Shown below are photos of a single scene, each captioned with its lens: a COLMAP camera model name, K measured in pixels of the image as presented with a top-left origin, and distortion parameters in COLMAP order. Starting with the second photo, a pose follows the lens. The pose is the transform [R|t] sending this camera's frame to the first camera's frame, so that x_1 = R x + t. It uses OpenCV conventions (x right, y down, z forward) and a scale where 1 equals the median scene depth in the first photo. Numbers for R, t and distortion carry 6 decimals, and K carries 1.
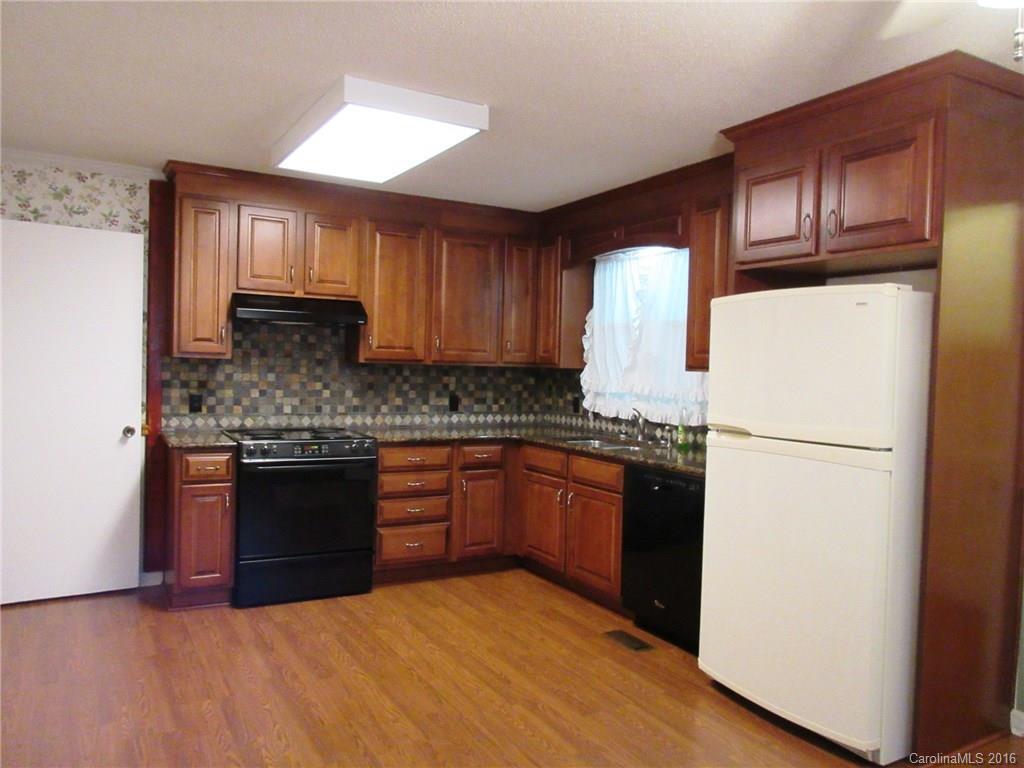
lens RADIAL K [[772.4, 0, 508.0], [0, 772.4, 384.3], [0, 0, 1]] dist [0.000197, 0.000625]
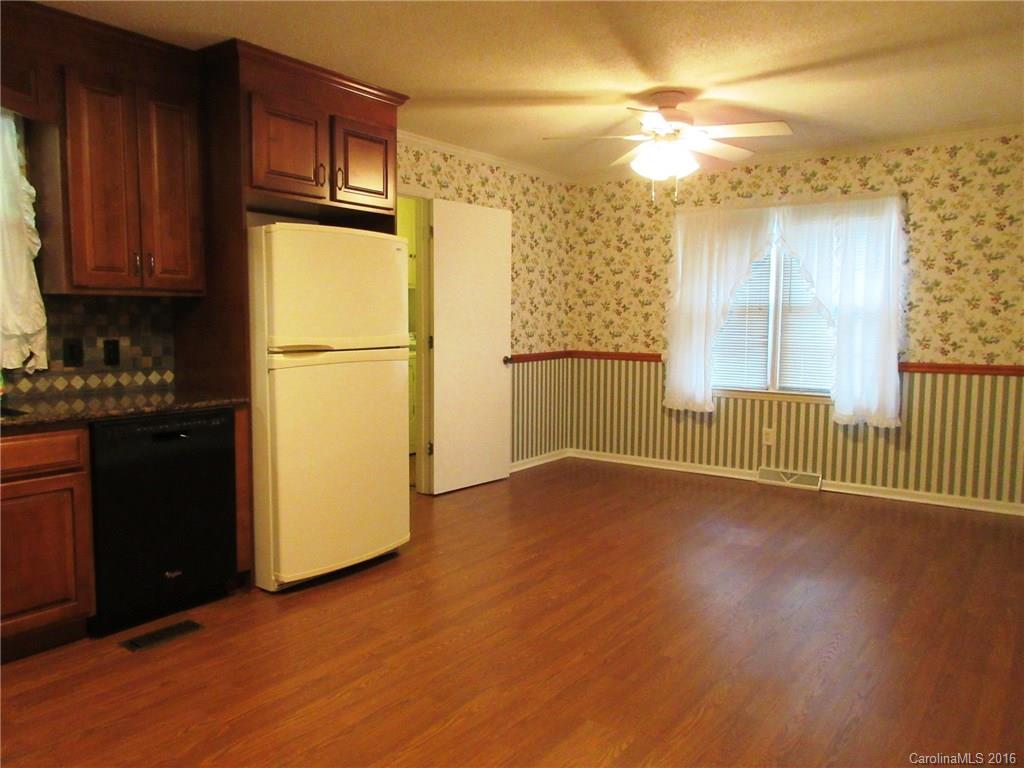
lens RADIAL K [[772.4, 0, 508.0], [0, 772.4, 384.3], [0, 0, 1]] dist [0.000197, 0.000625]
pose [[-0.411741, -0.115180, 0.903993, -0.779615], [0.006351, 0.991594, 0.129234, -0.029381], [-0.911279, 0.058952, -0.407548, 1.126254]]
